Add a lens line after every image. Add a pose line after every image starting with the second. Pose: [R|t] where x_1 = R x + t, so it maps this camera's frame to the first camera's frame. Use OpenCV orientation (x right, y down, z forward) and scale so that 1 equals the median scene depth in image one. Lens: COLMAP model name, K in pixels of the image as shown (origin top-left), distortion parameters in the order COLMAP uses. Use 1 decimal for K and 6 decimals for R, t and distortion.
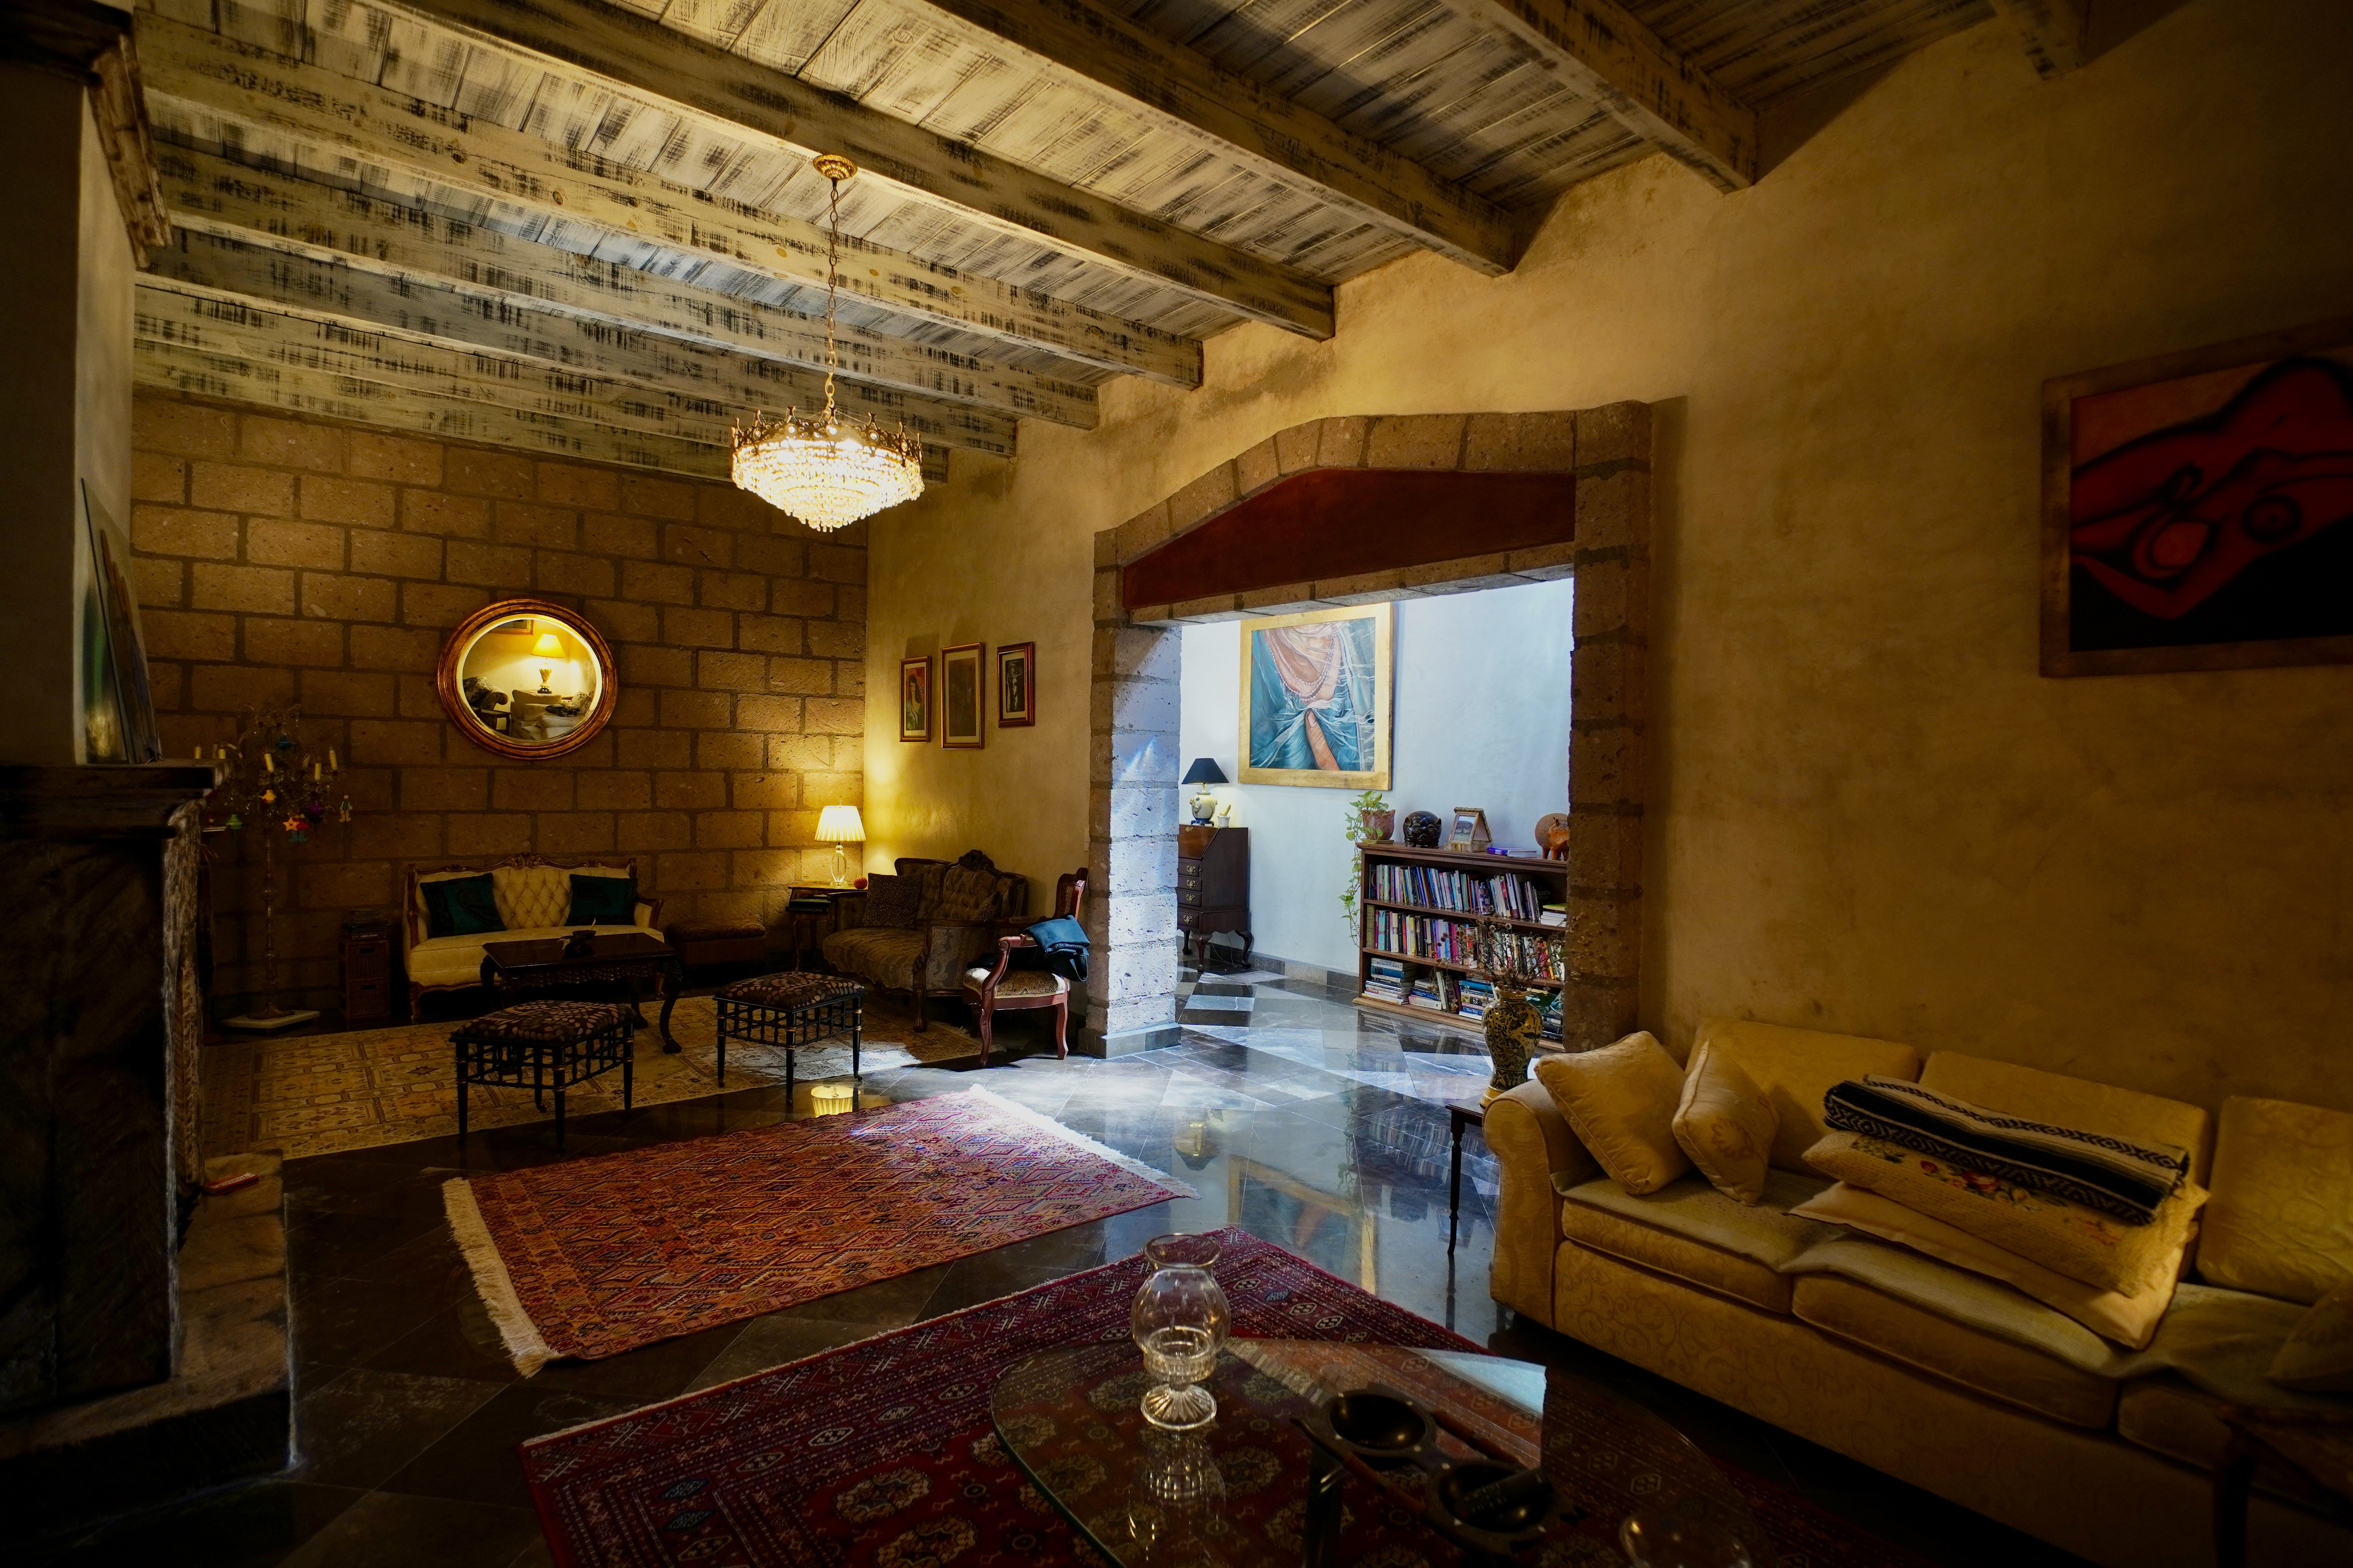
lens RADIAL K [[1132.3, 0, 1169.8], [0, 1132.3, 773.3], [0, 0, 1]] dist [-0.023631, -0.000204]
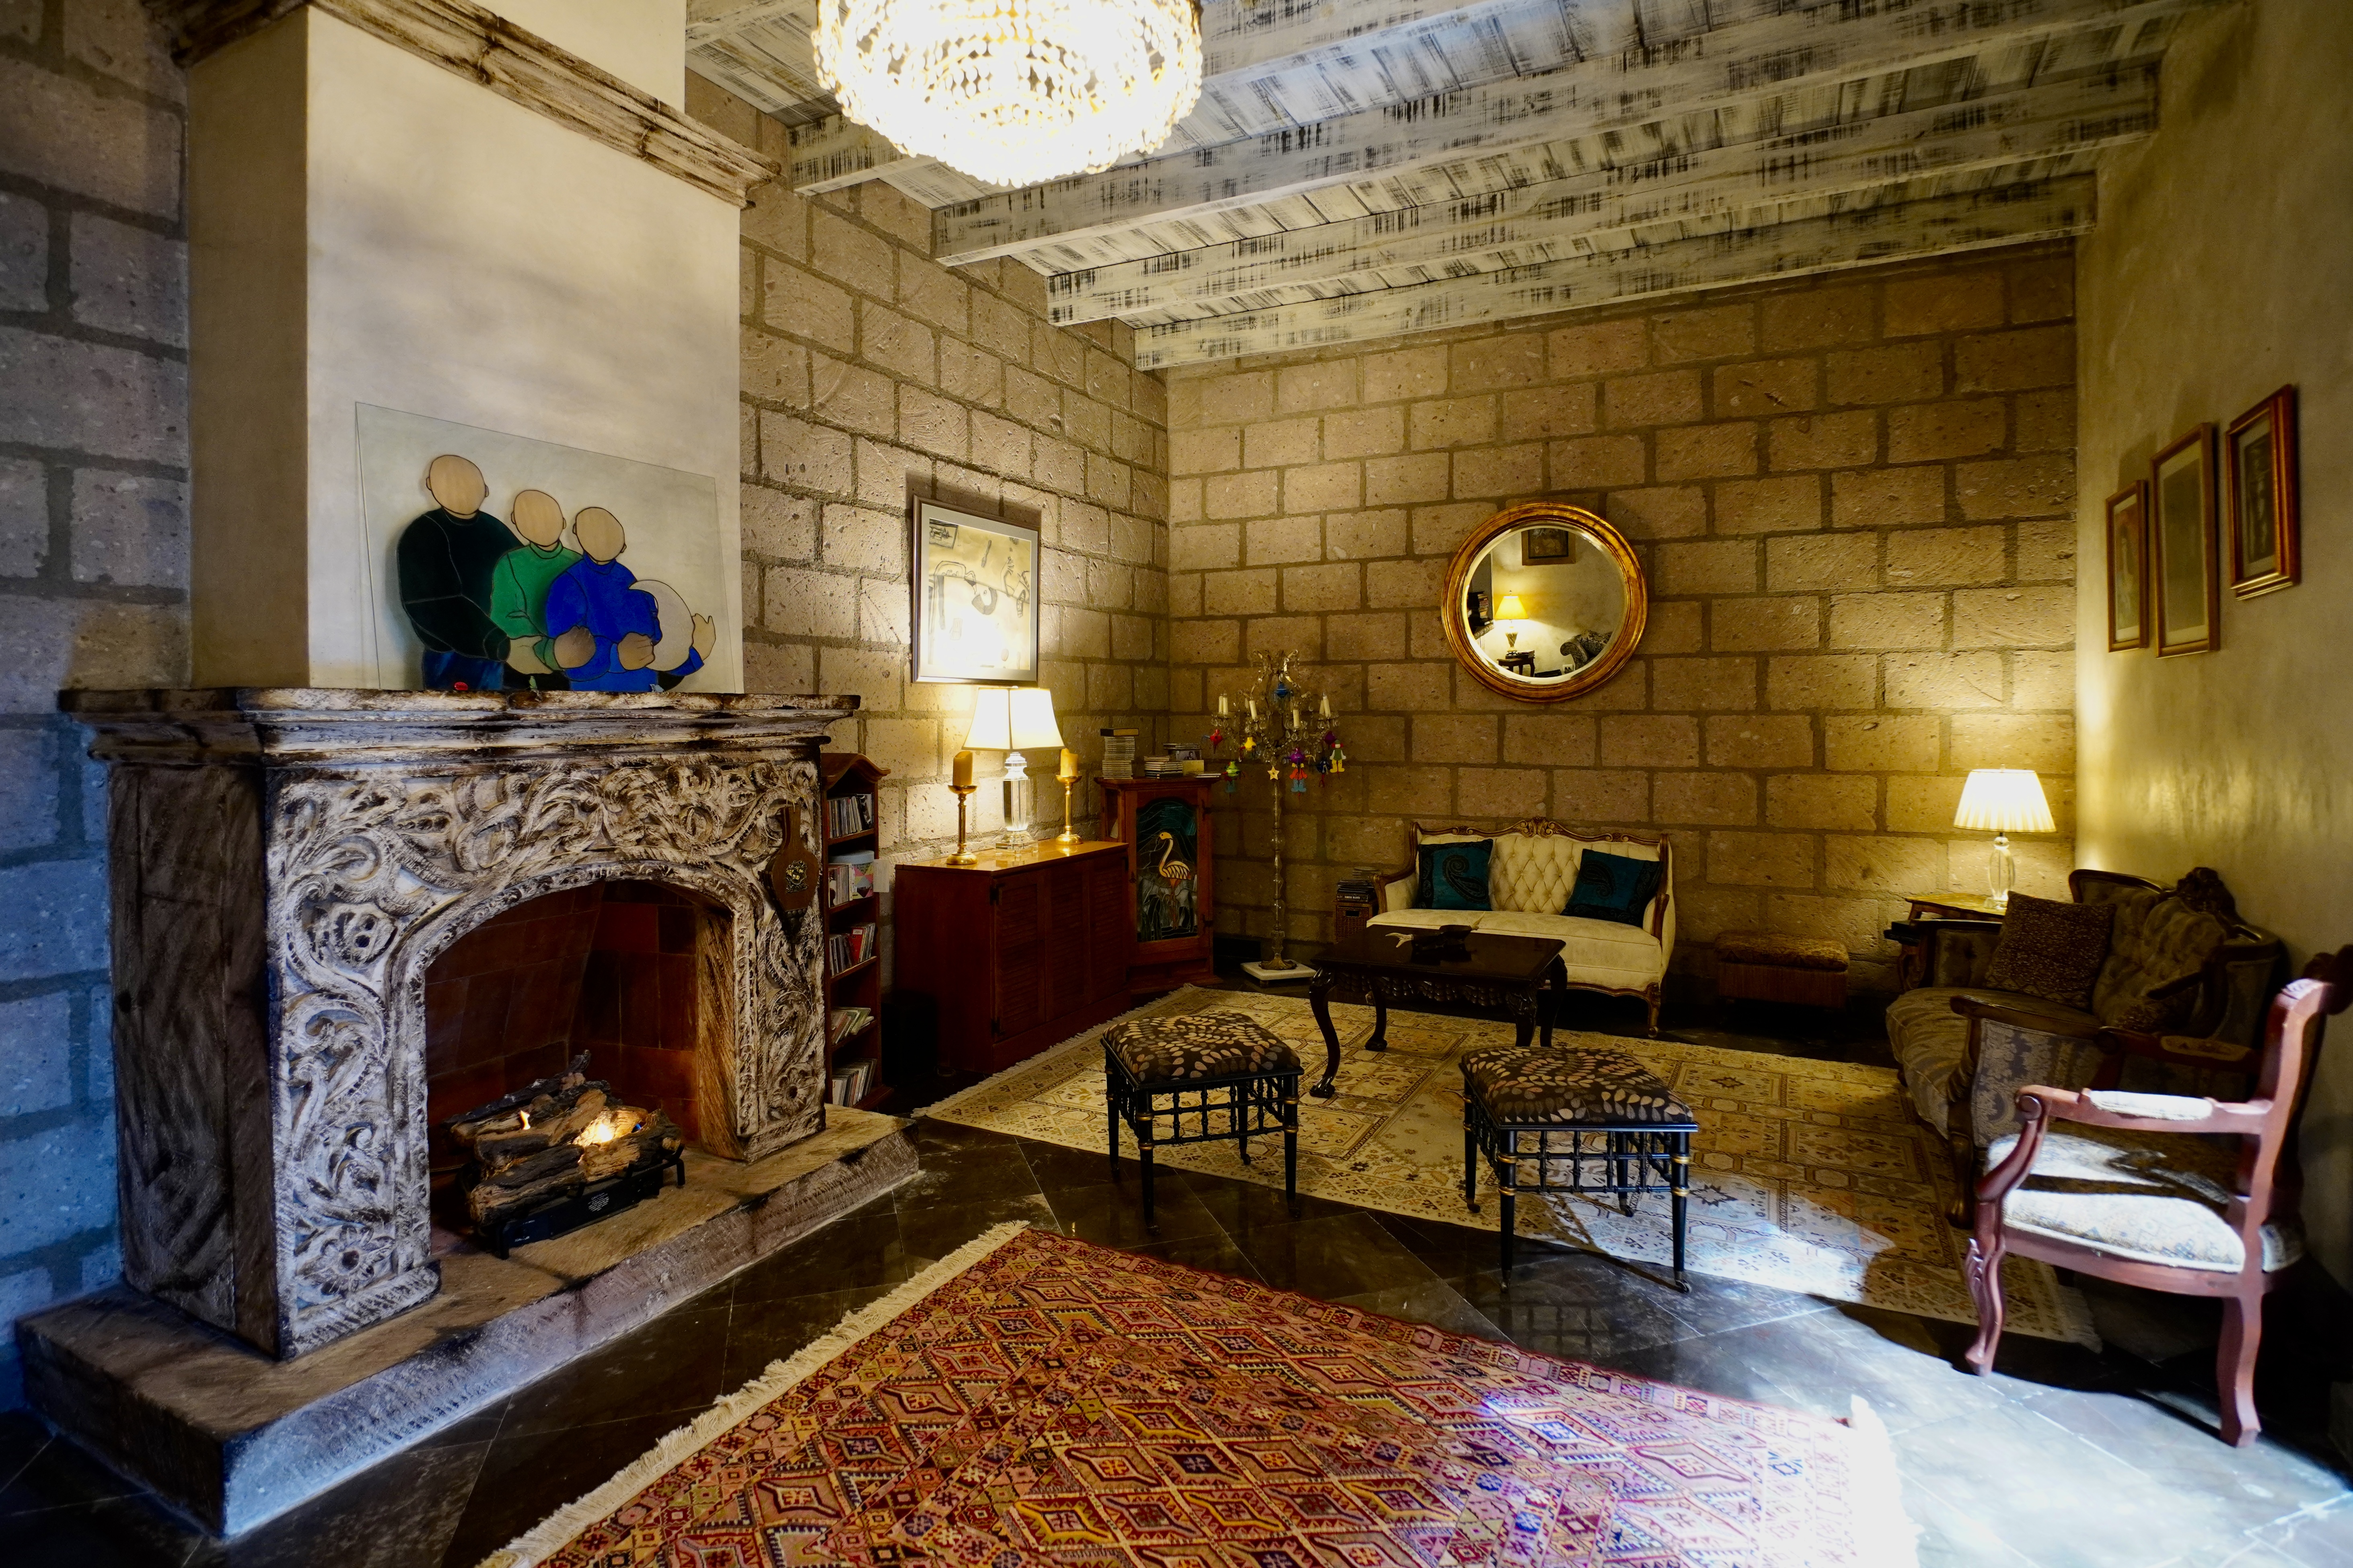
lens RADIAL K [[1167.1, 0, 1183.5], [0, 1167.1, 727.7], [0, 0, 1]] dist [-0.024178, -0.000528]
pose [[0.411962, -0.009751, -0.911149, 0.089482], [0.004448, 0.999952, -0.008690, 0.012485], [0.911190, -0.000472, 0.411986, 0.438420]]
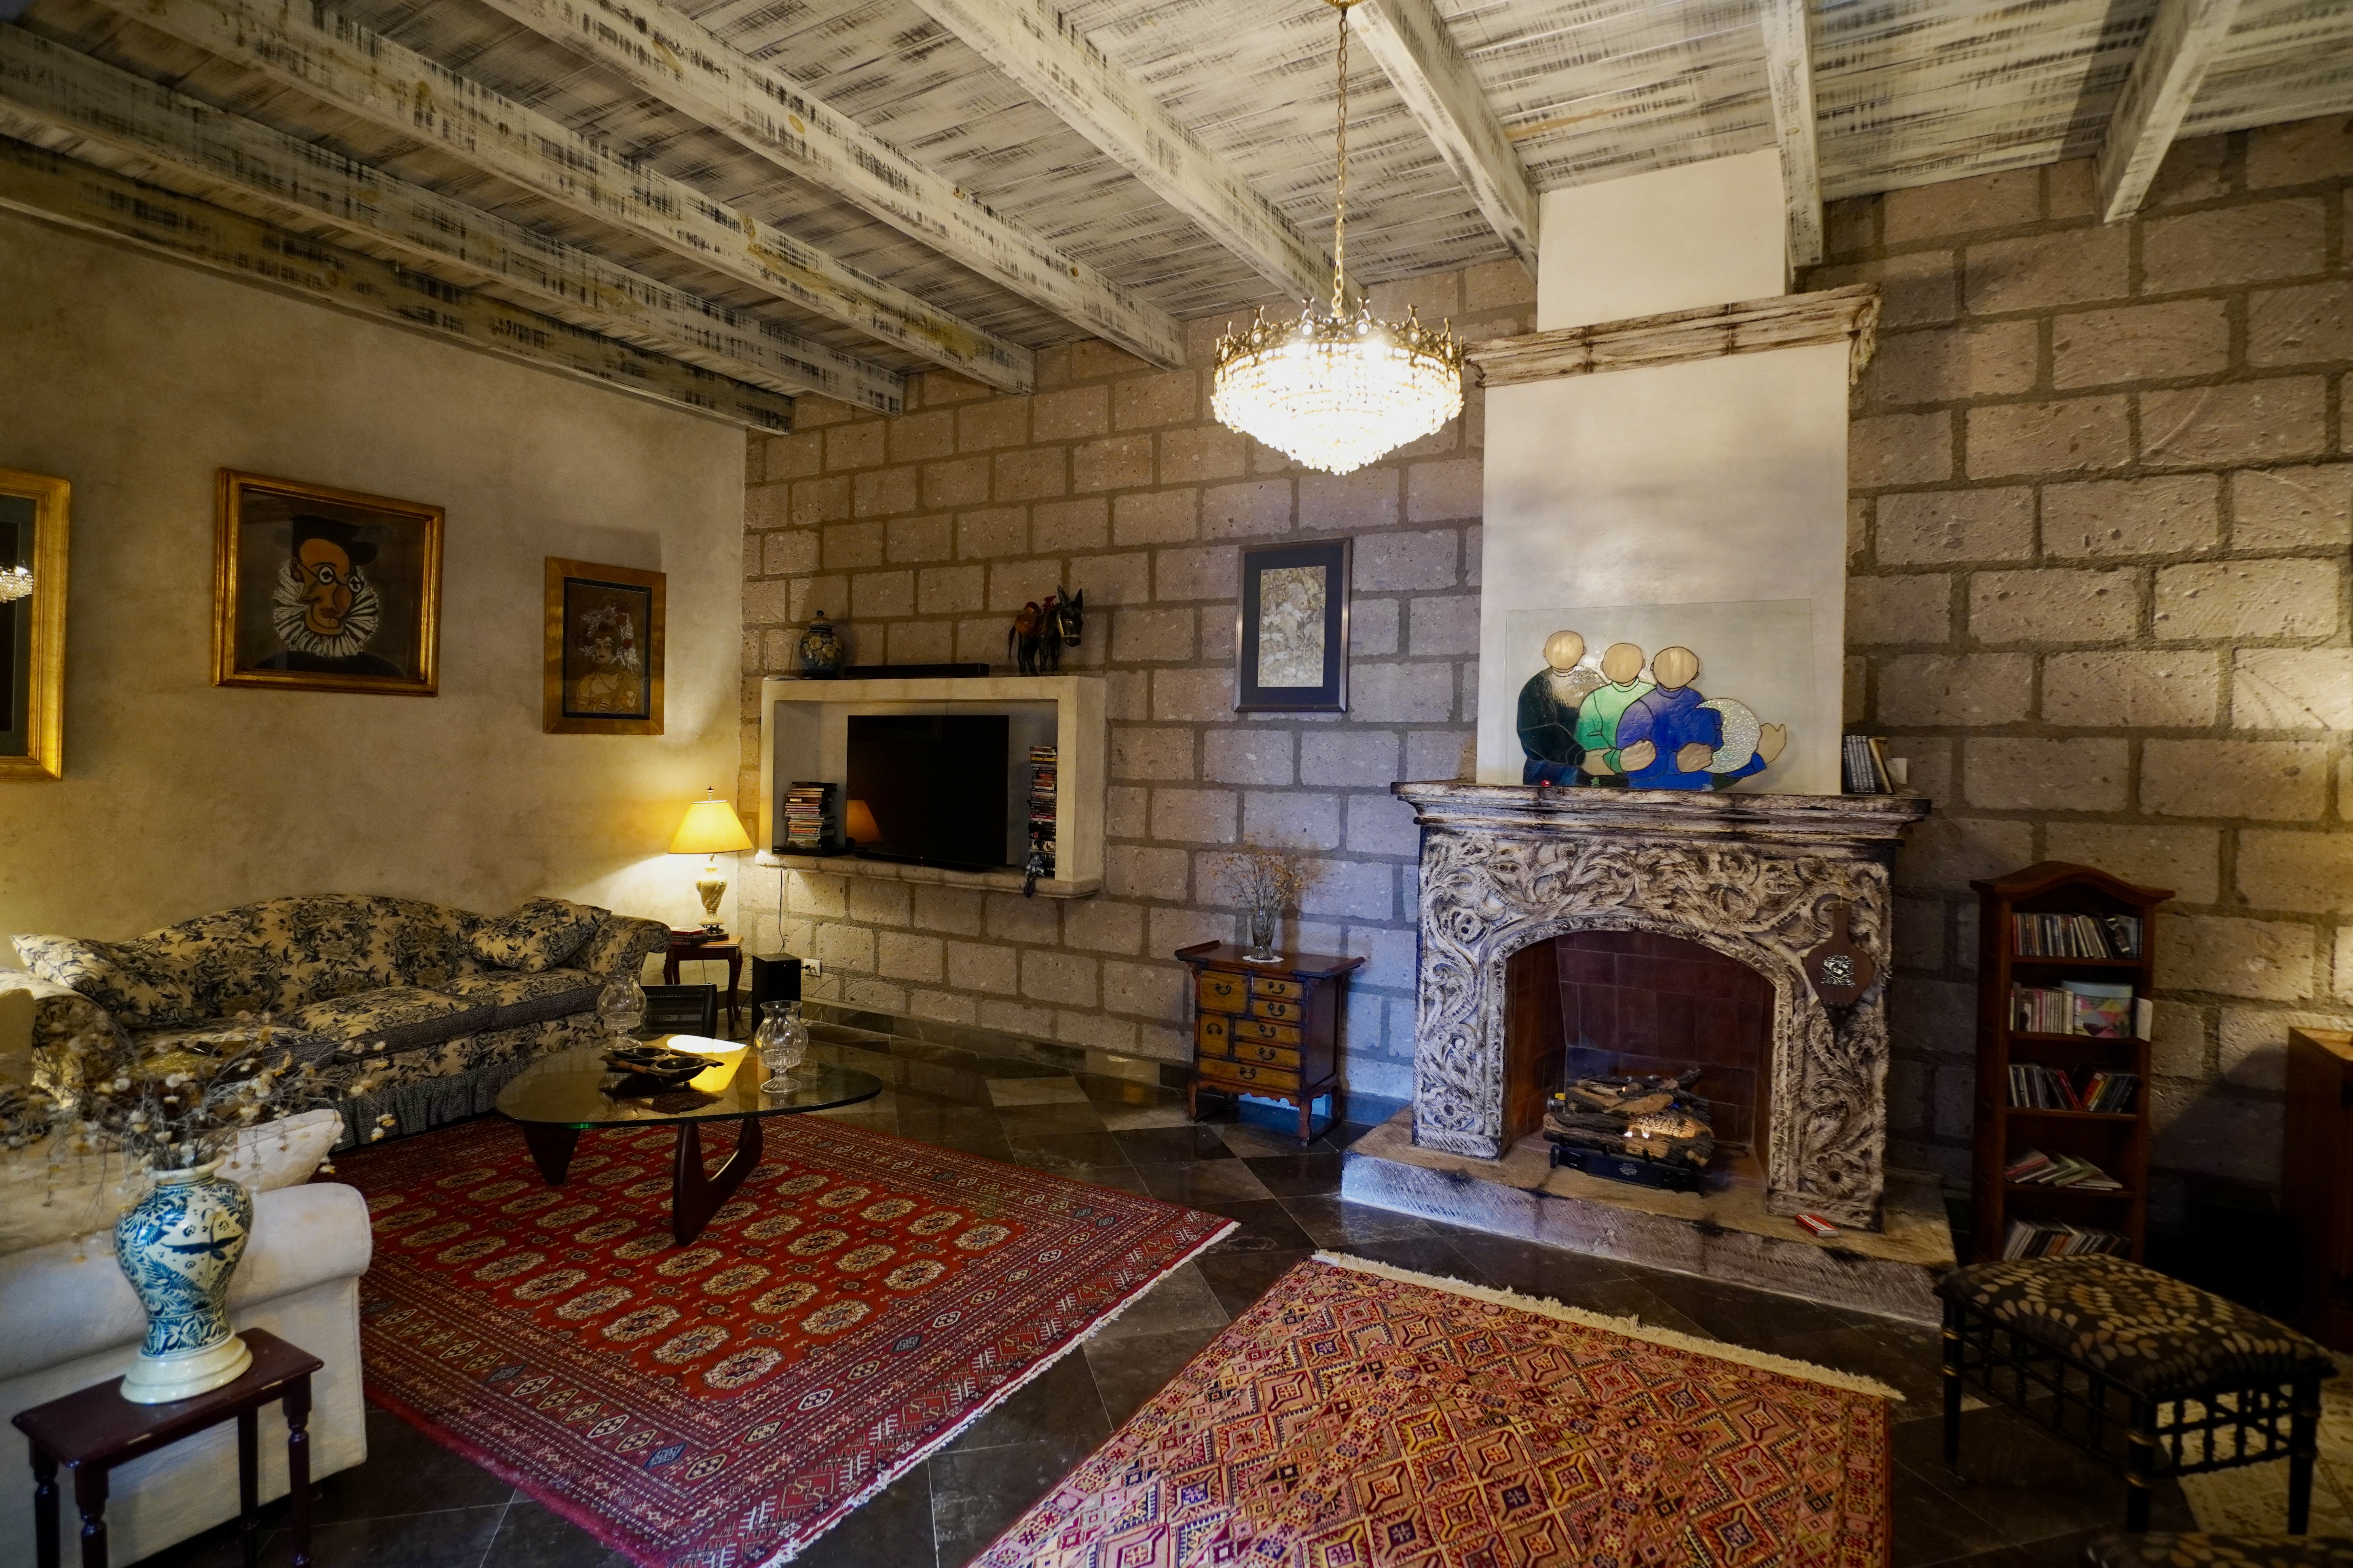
lens RADIAL K [[1177.8, 0, 1185.7], [0, 1177.8, 769.0], [0, 0, 1]] dist [-0.026038, -0.000735]
pose [[-0.927370, -0.035269, -0.372479, 0.036324], [-0.044644, 0.998865, 0.016572, -0.013948], [0.371472, 0.031998, -0.927893, 0.857008]]
